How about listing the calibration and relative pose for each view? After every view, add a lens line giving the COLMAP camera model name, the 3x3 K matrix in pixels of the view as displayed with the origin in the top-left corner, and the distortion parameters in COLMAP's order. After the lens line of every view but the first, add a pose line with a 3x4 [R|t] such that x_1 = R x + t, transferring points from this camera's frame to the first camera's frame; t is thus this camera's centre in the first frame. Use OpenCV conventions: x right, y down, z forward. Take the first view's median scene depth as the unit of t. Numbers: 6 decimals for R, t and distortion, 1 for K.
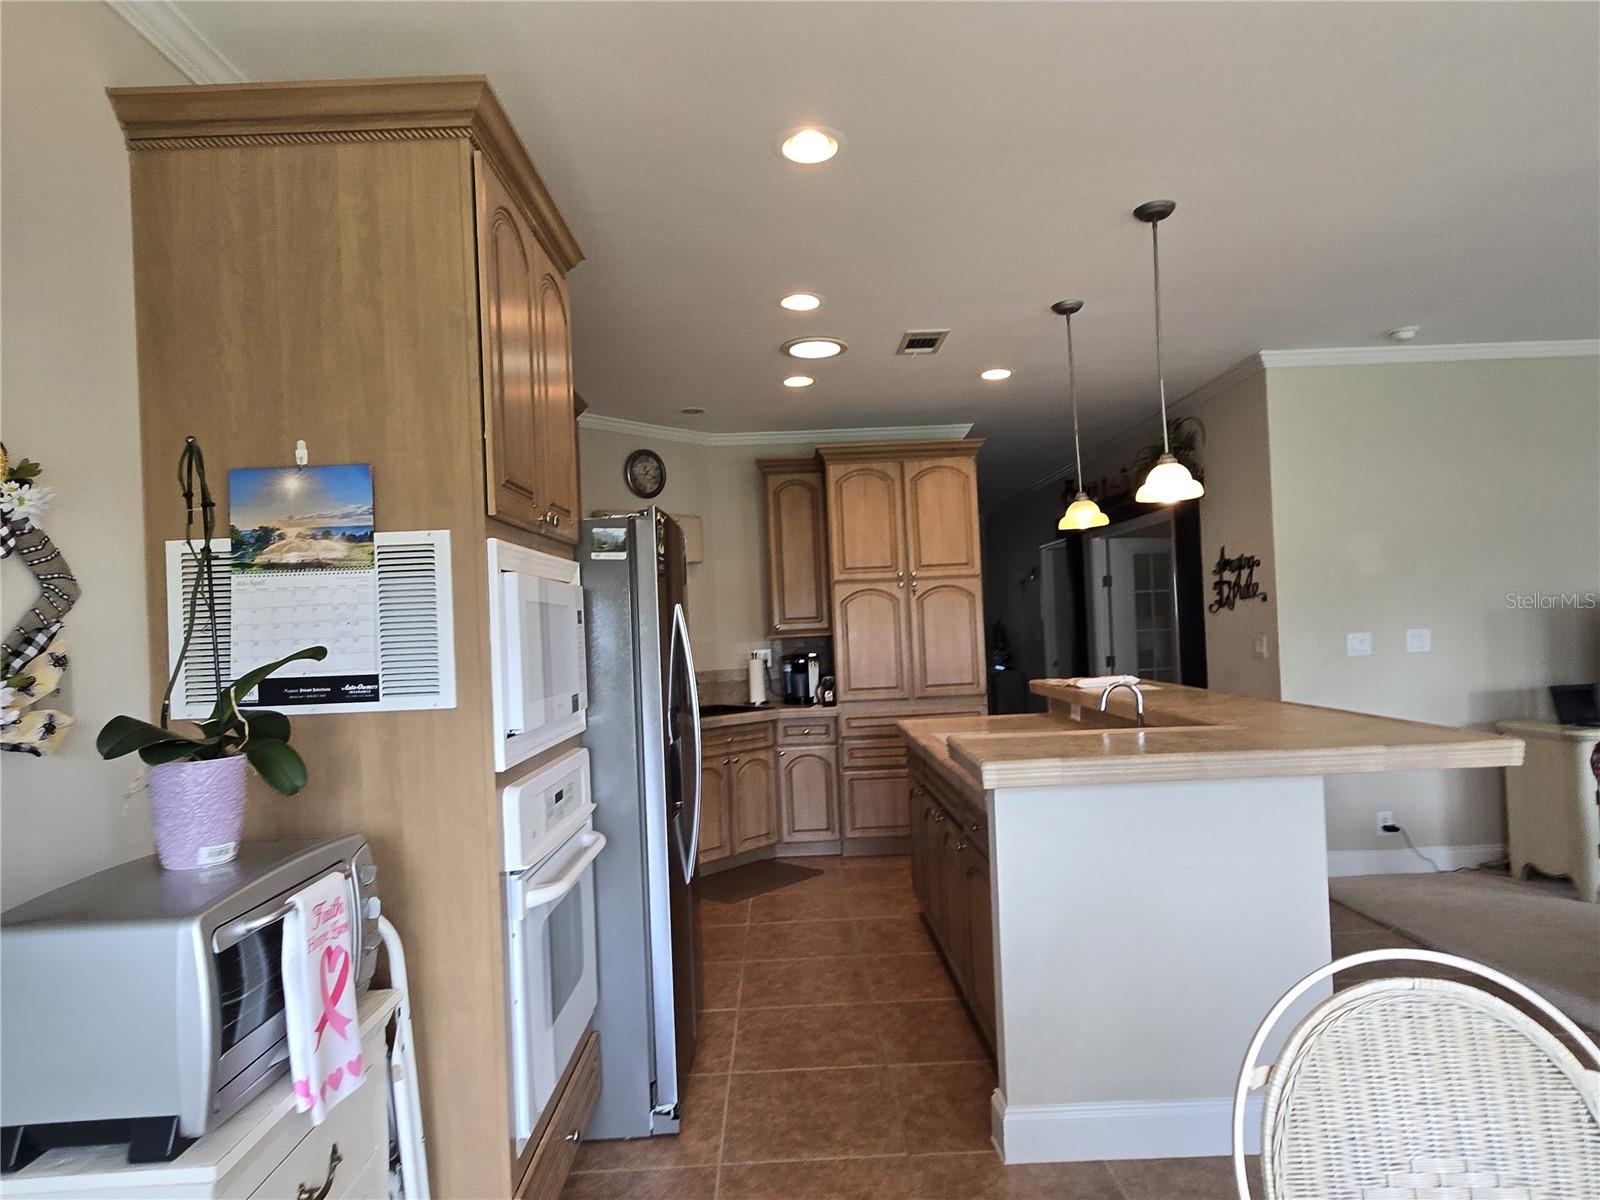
lens RADIAL K [[933.5, 0, 800.4], [0, 933.5, 613.2], [0, 0, 1]] dist [-0.001840, 0.002487]
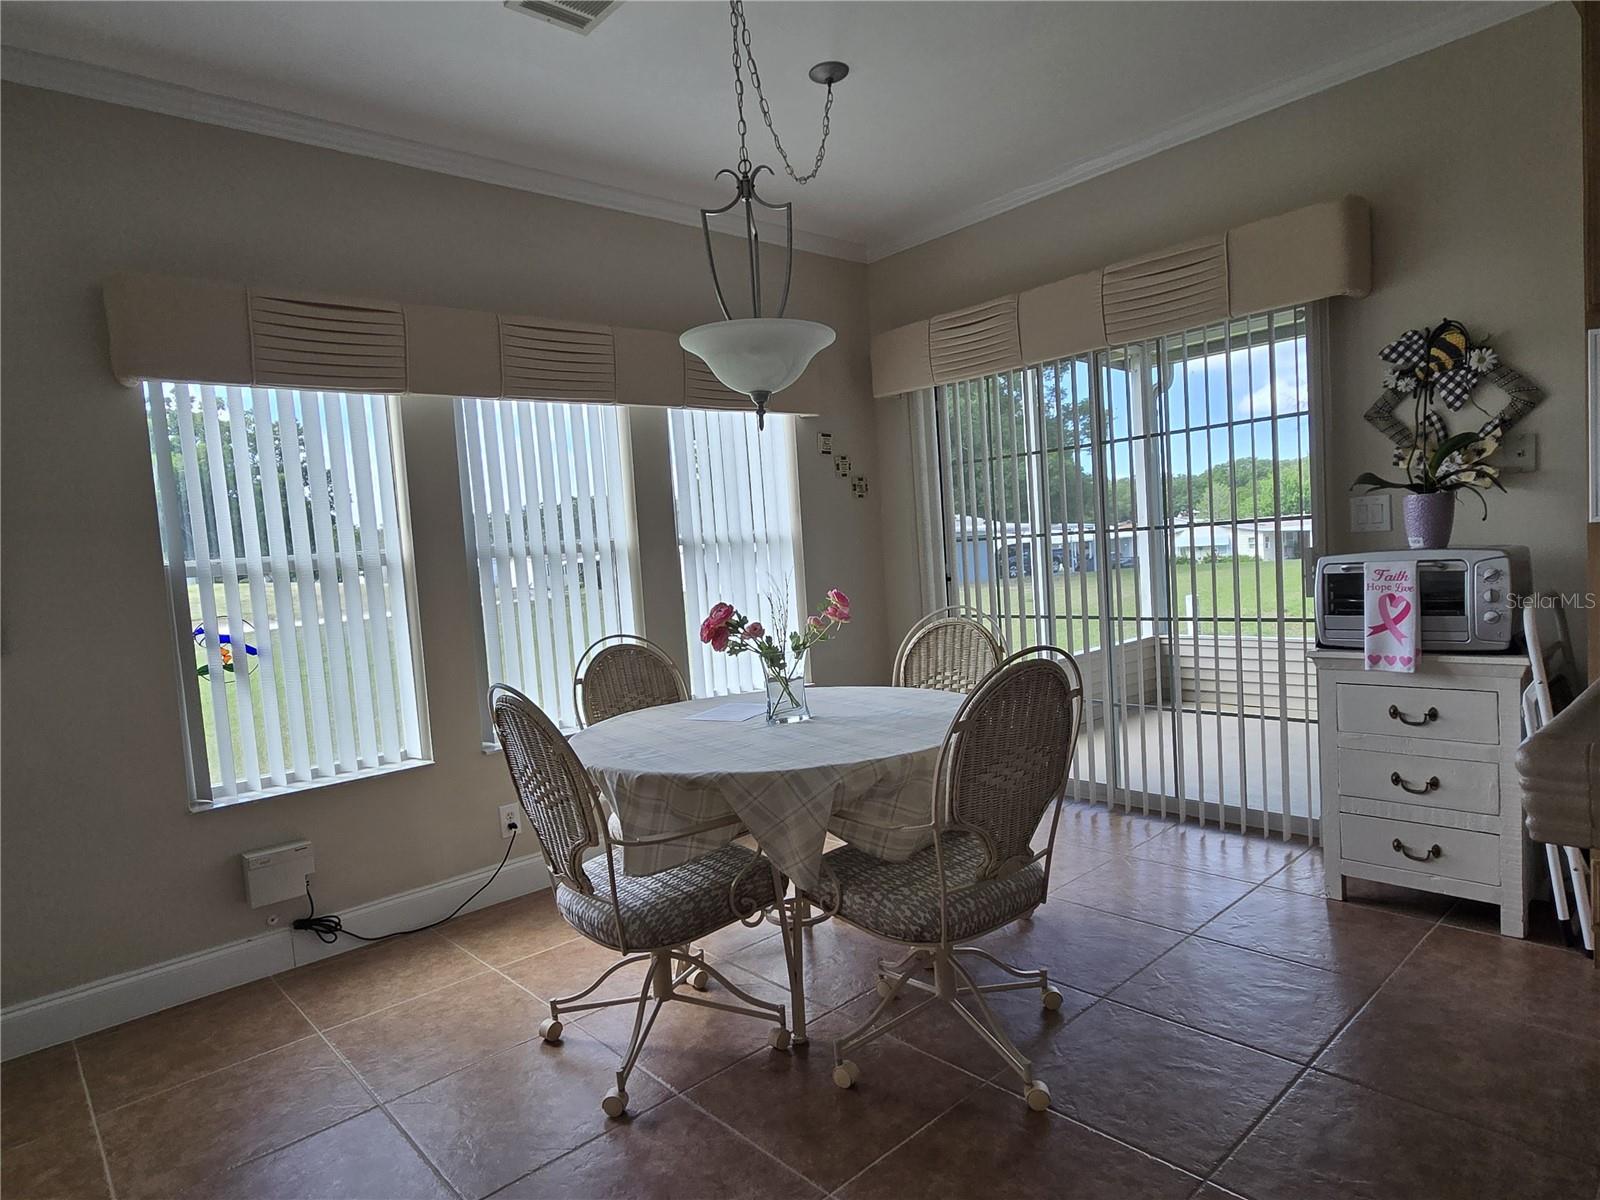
lens RADIAL K [[933.5, 0, 799.0], [0, 933.5, 615.2], [0, 0, 1]] dist [-0.001840, 0.002487]
pose [[-0.747192, 0.141602, -0.649348, 0.417389], [0.107193, 0.989924, 0.092526, 0.021078], [0.655907, -0.000471, -0.754841, 0.406405]]
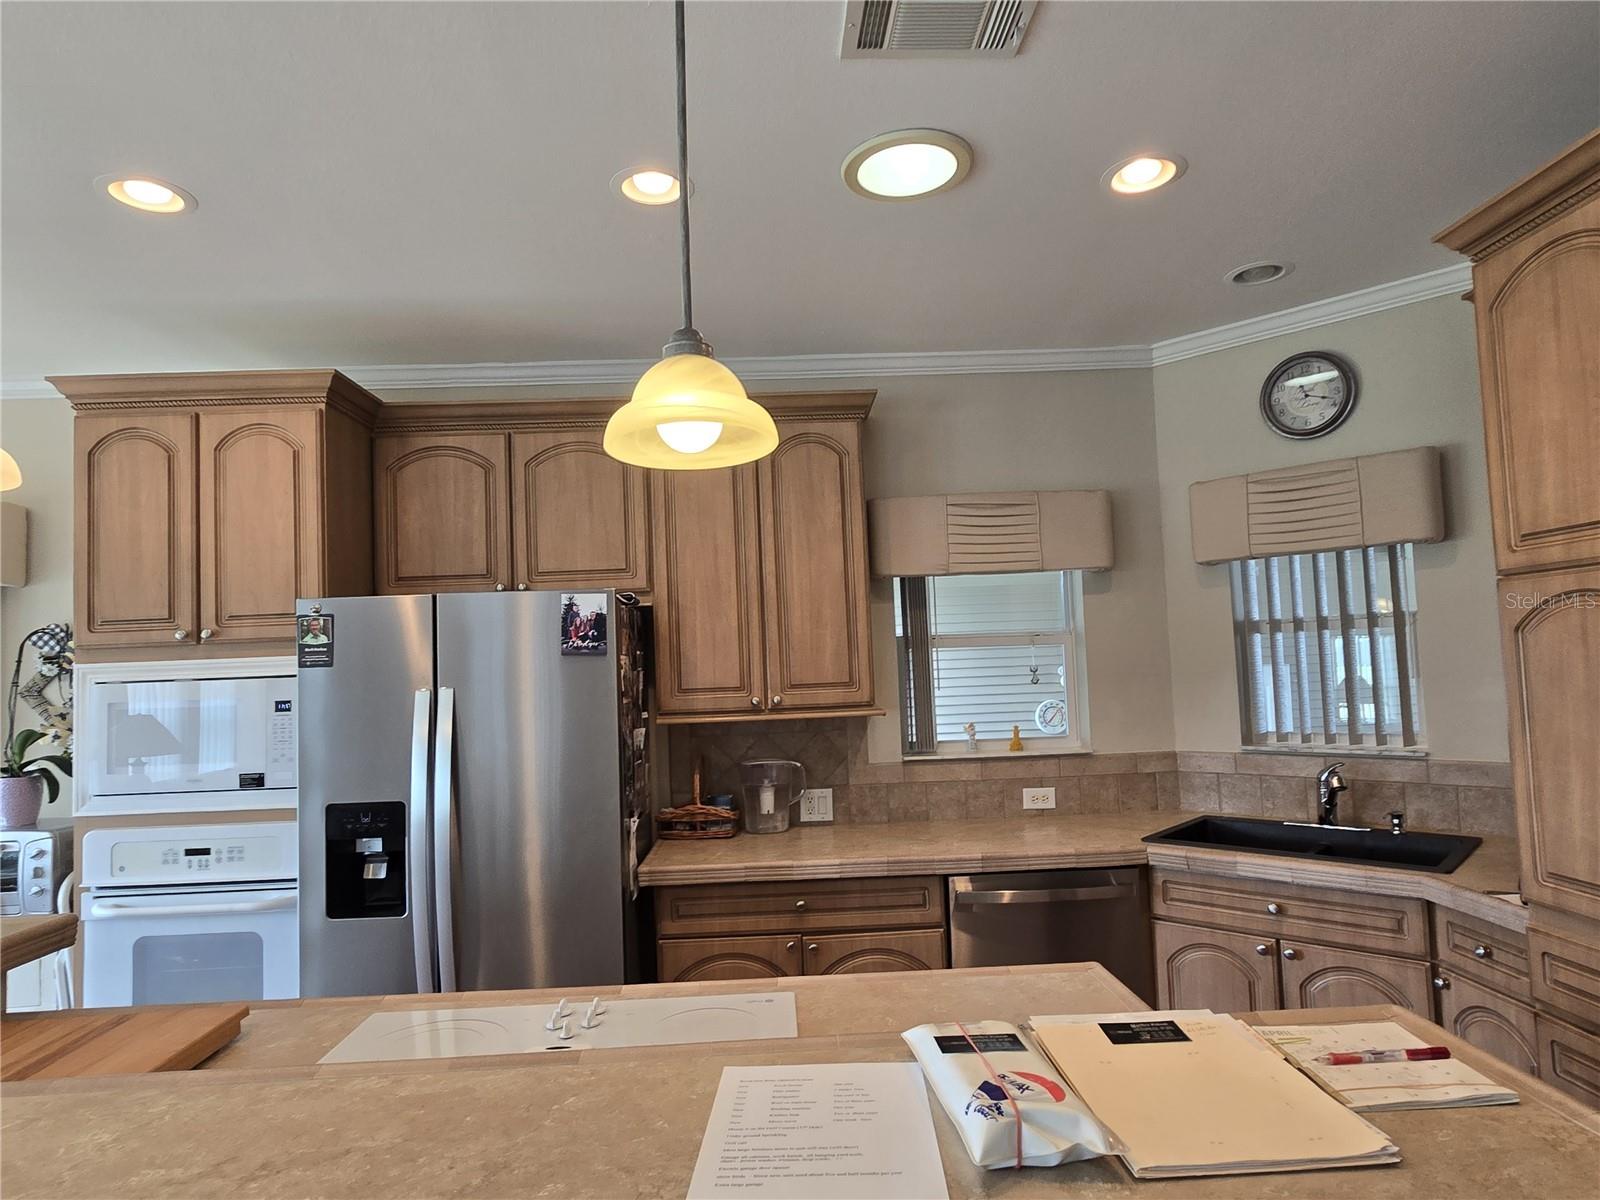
lens RADIAL K [[933.5, 0, 802.1], [0, 933.5, 616.7], [0, 0, 1]] dist [-0.001840, 0.002487]
pose [[0.019208, -0.013778, -0.999721, 0.405541], [0.049818, 0.998676, -0.012807, -0.025980], [0.998574, -0.049558, 0.019869, 0.712281]]
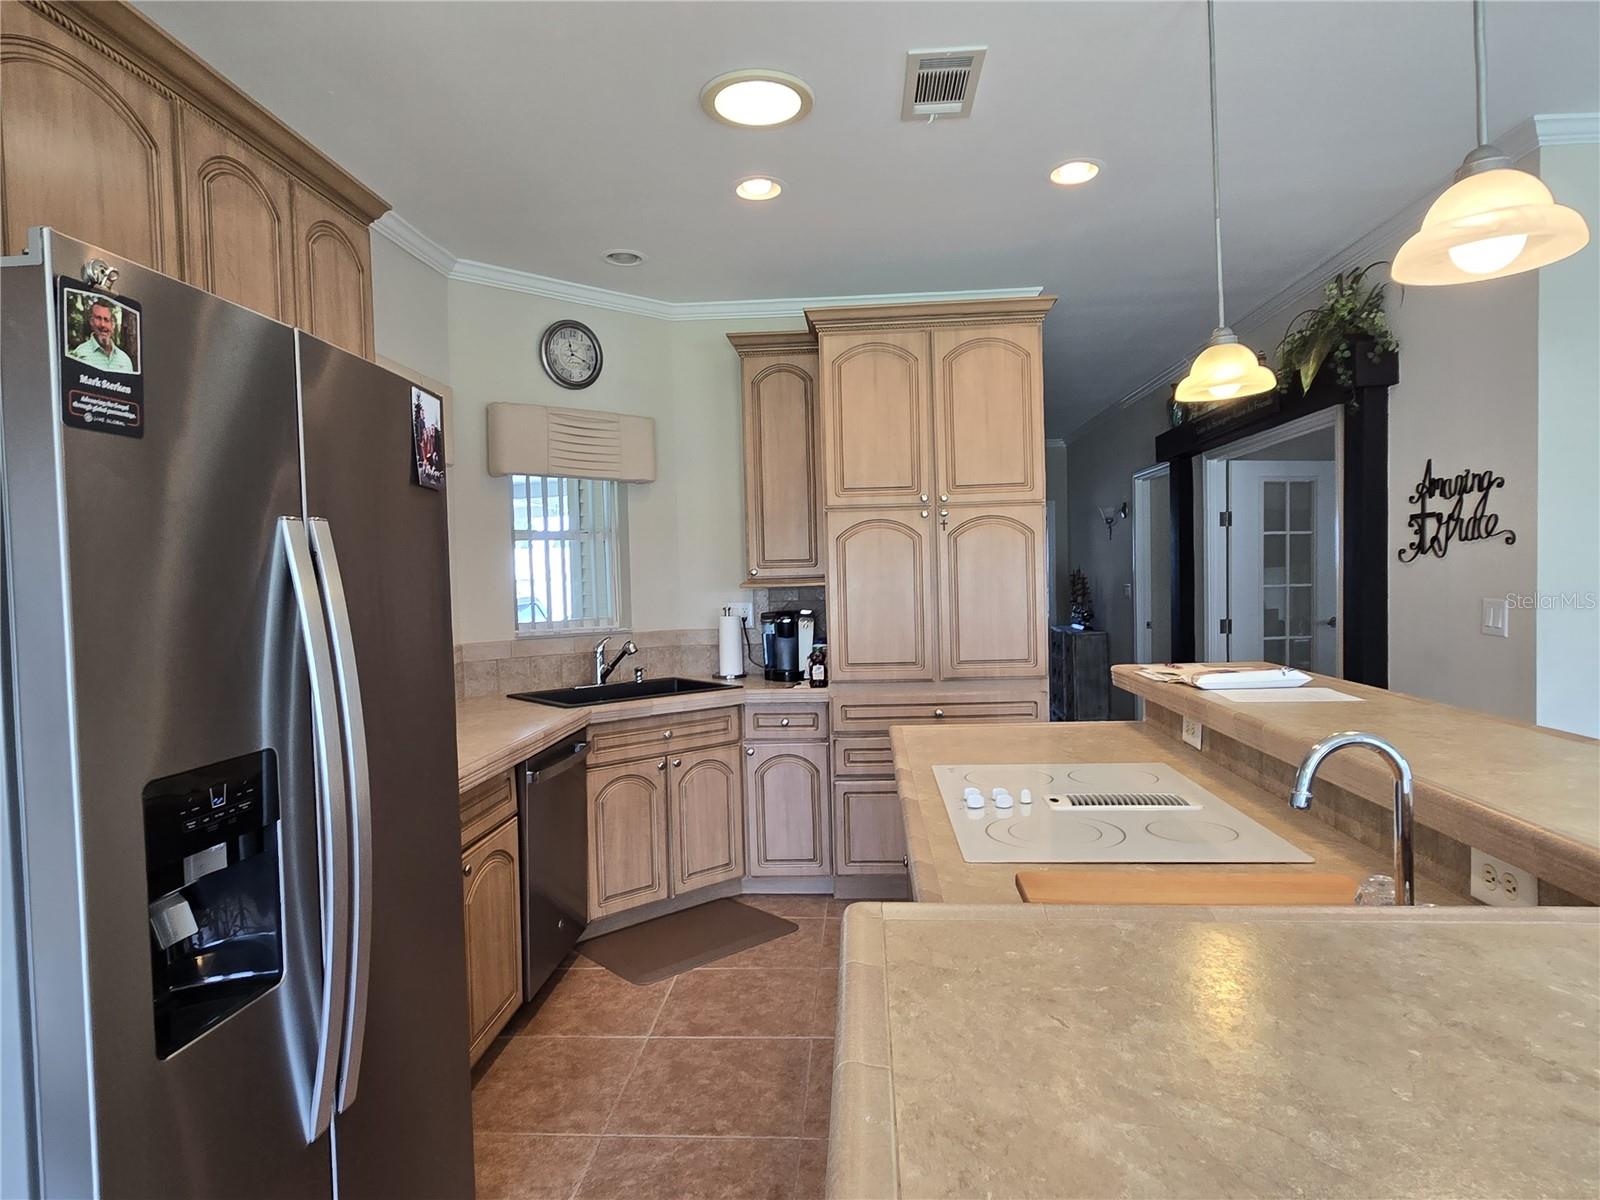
lens RADIAL K [[933.5, 0, 802.2], [0, 933.5, 611.7], [0, 0, 1]] dist [-0.001840, 0.002487]
pose [[0.996278, 0.020482, -0.083729, 0.076953], [-0.015687, 0.998221, 0.057530, 0.003077], [0.084758, -0.056003, 0.994826, 0.308144]]
